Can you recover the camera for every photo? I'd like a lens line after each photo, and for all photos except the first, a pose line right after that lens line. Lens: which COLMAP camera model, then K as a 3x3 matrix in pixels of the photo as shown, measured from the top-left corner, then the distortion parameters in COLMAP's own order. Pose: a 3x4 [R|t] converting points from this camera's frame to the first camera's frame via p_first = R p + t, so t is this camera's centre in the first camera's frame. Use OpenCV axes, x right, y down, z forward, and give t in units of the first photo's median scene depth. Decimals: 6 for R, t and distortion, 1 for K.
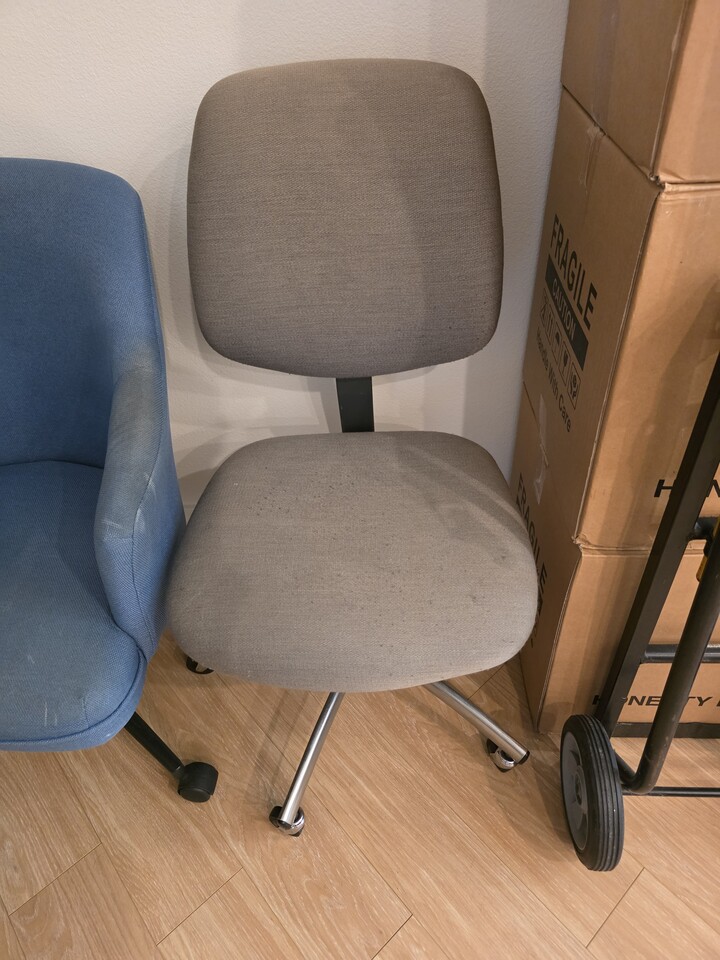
lens RADIAL K [[638.0, 0, 360.1], [0, 638.0, 474.3], [0, 0, 1]] dist [0.022438, -0.019323]
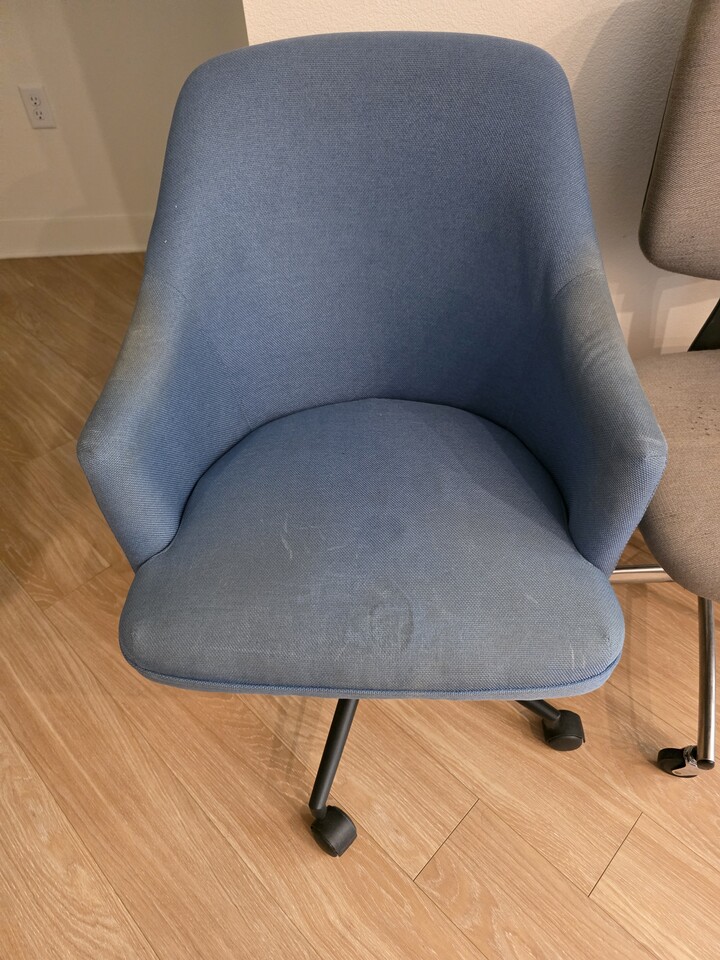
lens RADIAL K [[638.0, 0, 361.2], [0, 638.0, 483.2], [0, 0, 1]] dist [0.022438, -0.019323]
pose [[0.997064, -0.043255, 0.063191, -0.623846], [0.039393, 0.997352, 0.061133, 0.049021], [-0.065668, -0.058464, 0.996127, 0.103559]]
